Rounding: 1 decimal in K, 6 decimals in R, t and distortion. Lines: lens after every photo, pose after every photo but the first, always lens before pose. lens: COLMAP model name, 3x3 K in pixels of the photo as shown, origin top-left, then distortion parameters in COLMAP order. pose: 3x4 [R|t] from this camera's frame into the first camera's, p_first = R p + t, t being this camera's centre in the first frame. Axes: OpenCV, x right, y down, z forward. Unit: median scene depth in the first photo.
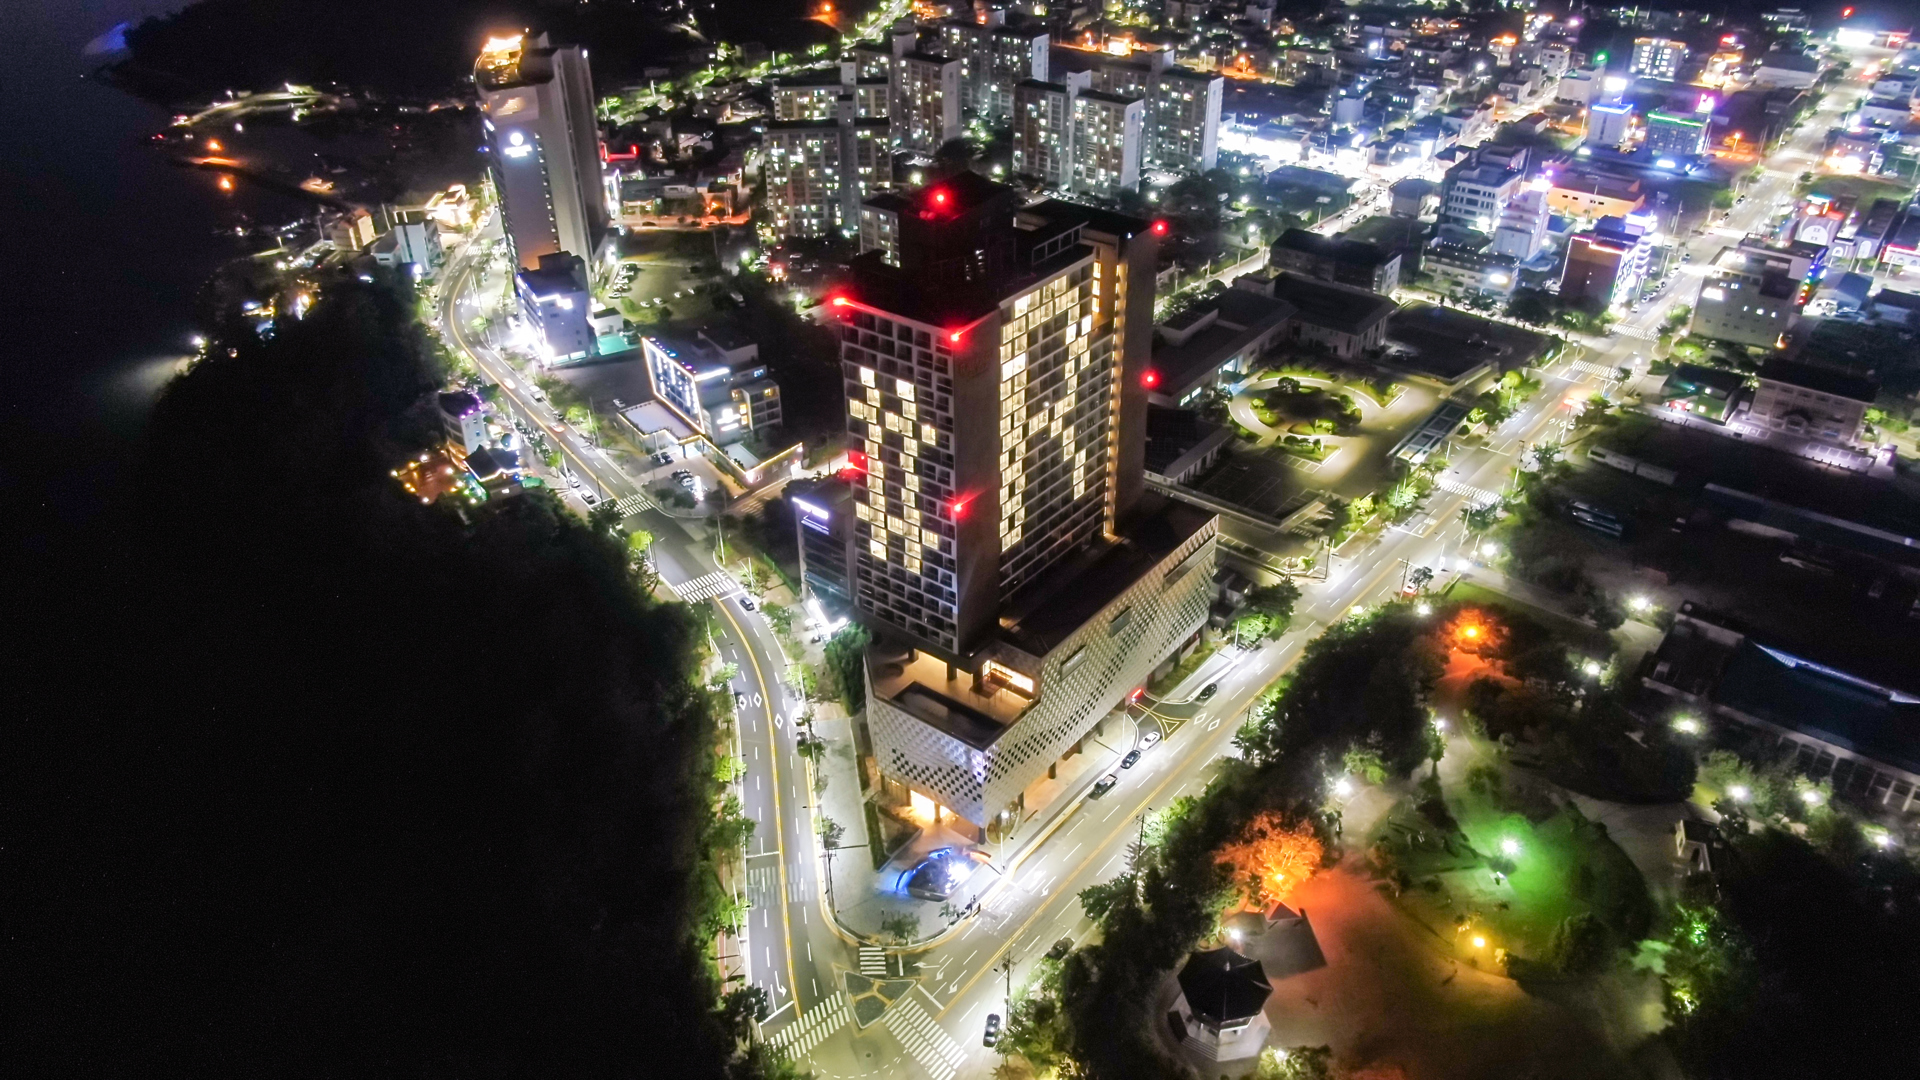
lens RADIAL K [[1385.7, 0, 960.0], [0, 1385.7, 540.0], [0, 0, 1]] dist [-0.020940, 0.011990]
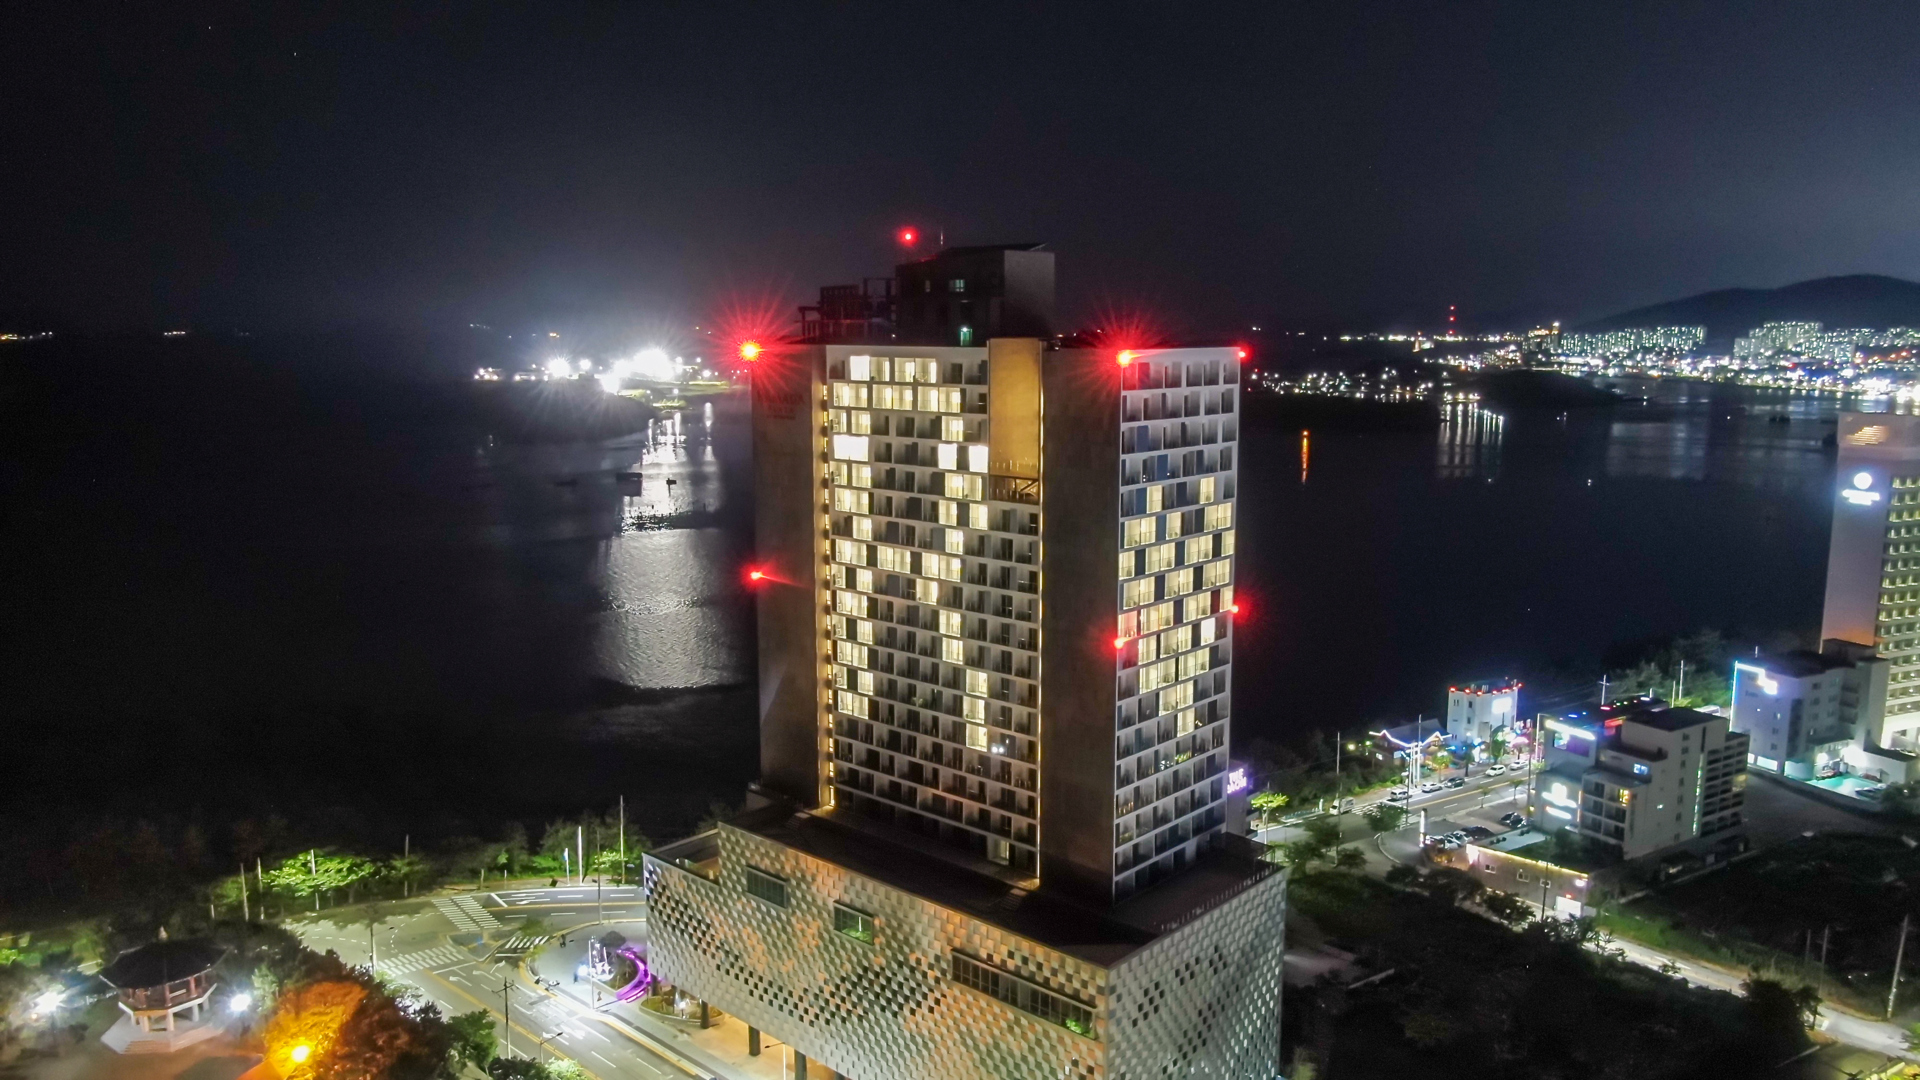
lens RADIAL K [[1385.7, 0, 960.0], [0, 1385.7, 540.0], [0, 0, 1]] dist [-0.020940, 0.011990]
pose [[-0.072887, 0.167770, -0.983128, 0.491396], [-0.531009, 0.827887, 0.180646, -0.156607], [0.844226, 0.535216, 0.028745, 0.654055]]
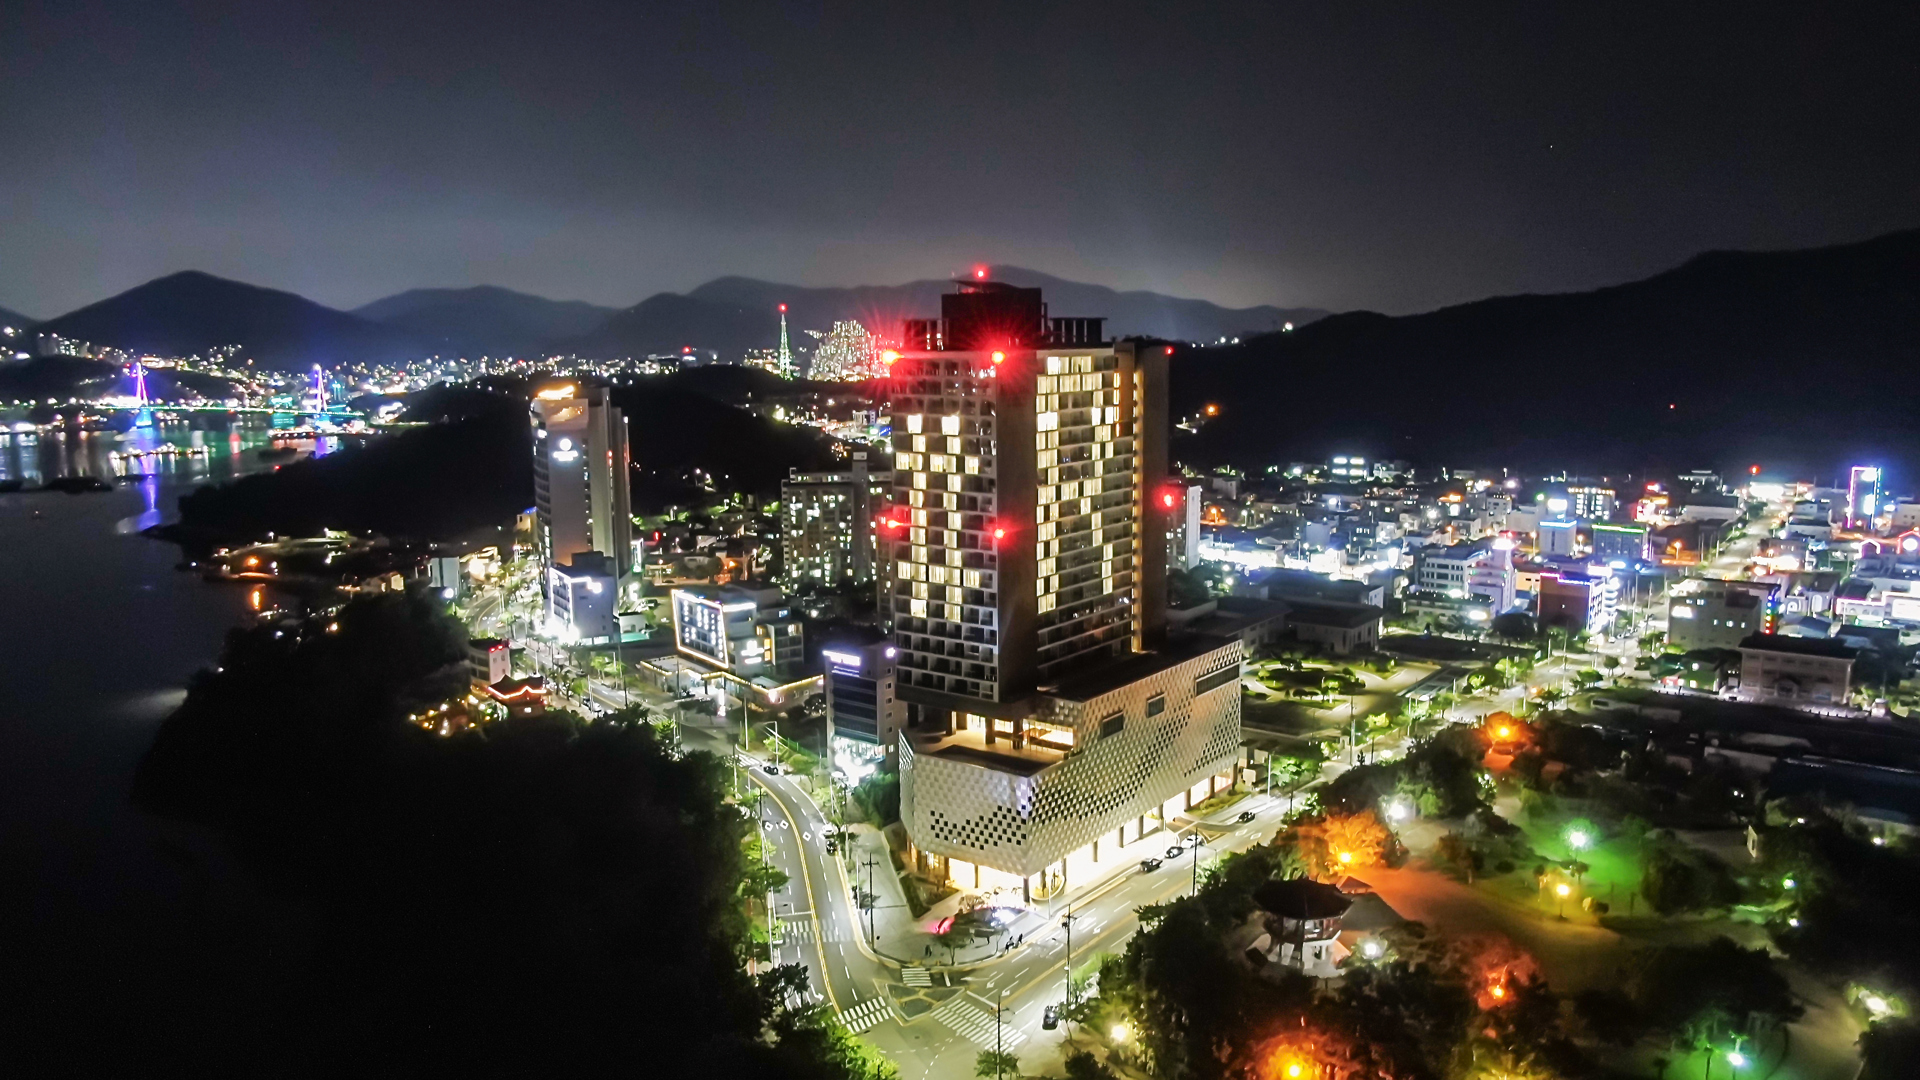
lens RADIAL K [[1393.6, 0, 960.0], [0, 1393.6, 540.0], [0, 0, 1]] dist [-0.020567, 0.011068]
pose [[0.999862, -0.000337, 0.016590, -0.030111], [0.007005, 0.914906, -0.403606, 0.250426], [-0.015042, 0.403667, 0.914782, 0.020180]]
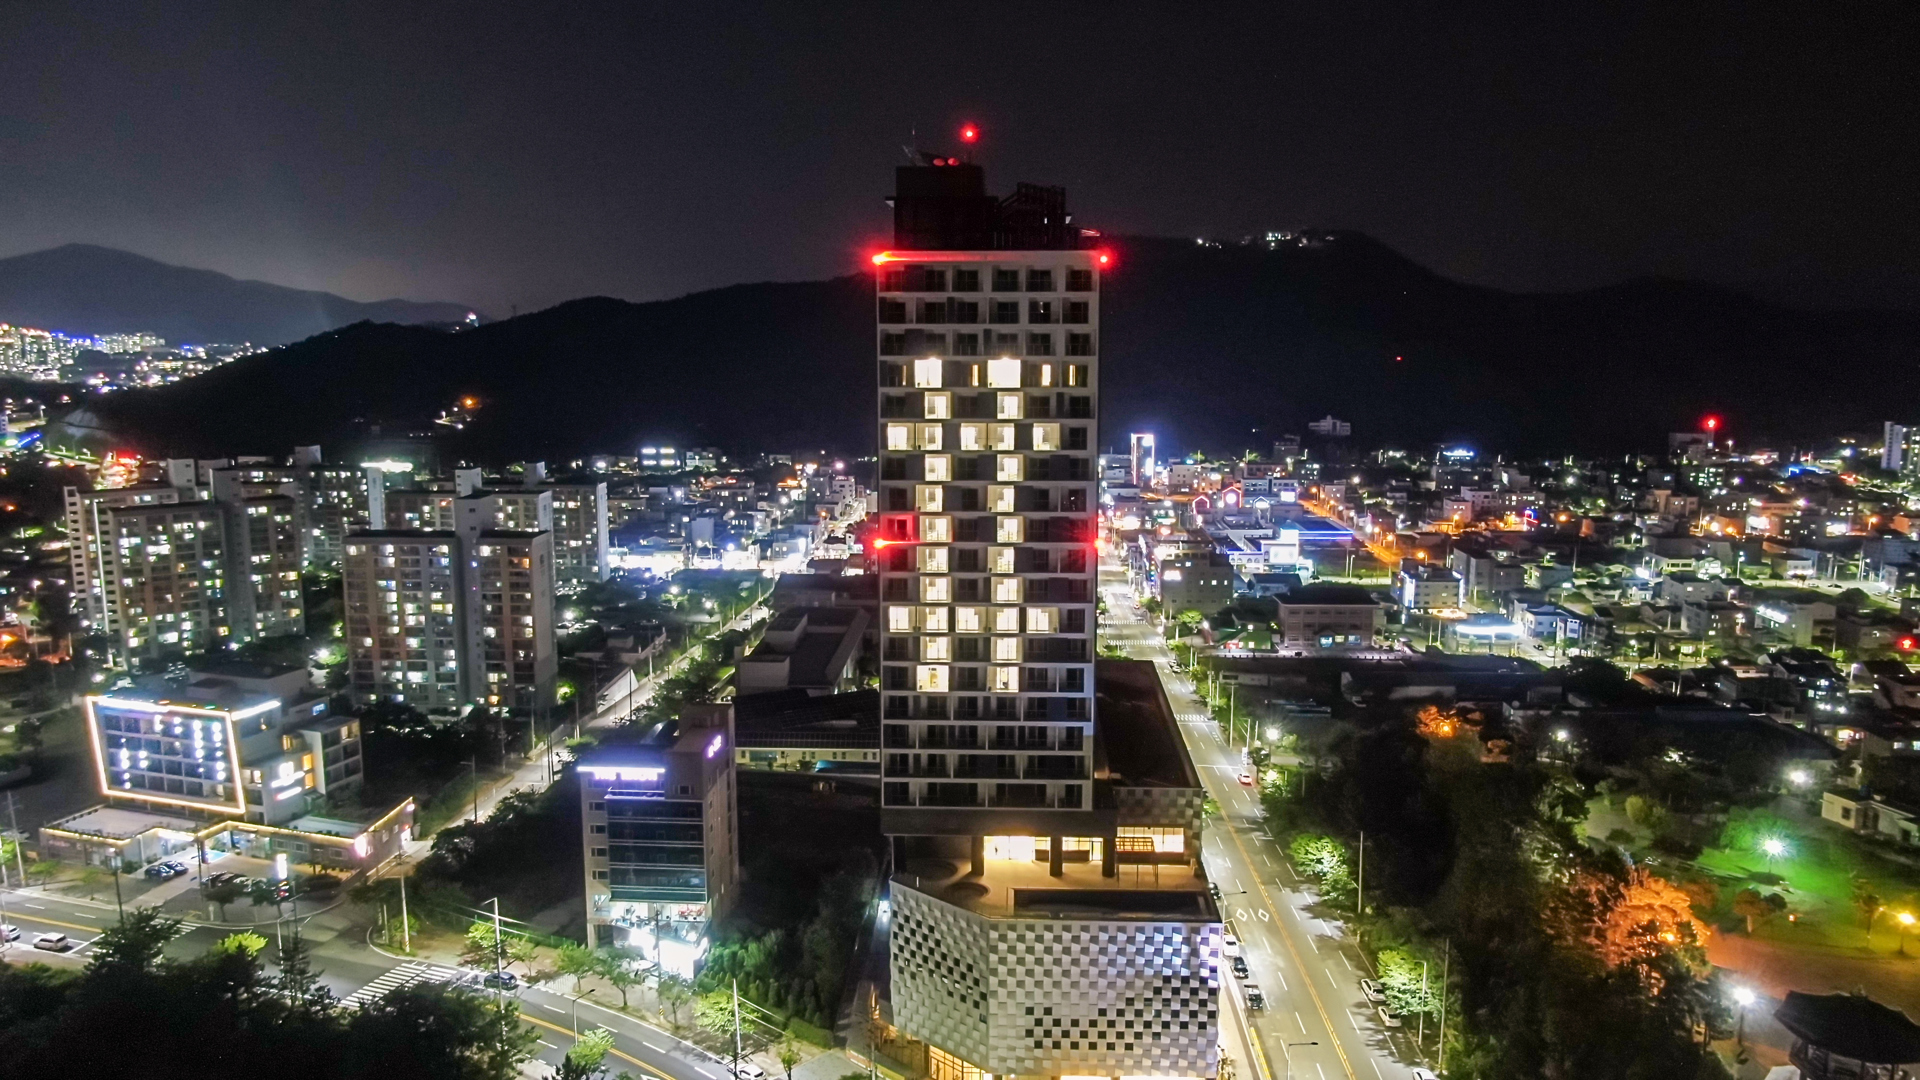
lens RADIAL K [[1385.7, 0, 960.0], [0, 1385.7, 540.0], [0, 0, 1]] dist [-0.020940, 0.011990]
pose [[0.812072, -0.078208, 0.578293, -0.267957], [0.303818, 0.902741, -0.304553, 0.095727], [-0.498231, 0.423015, 0.756852, 0.325763]]
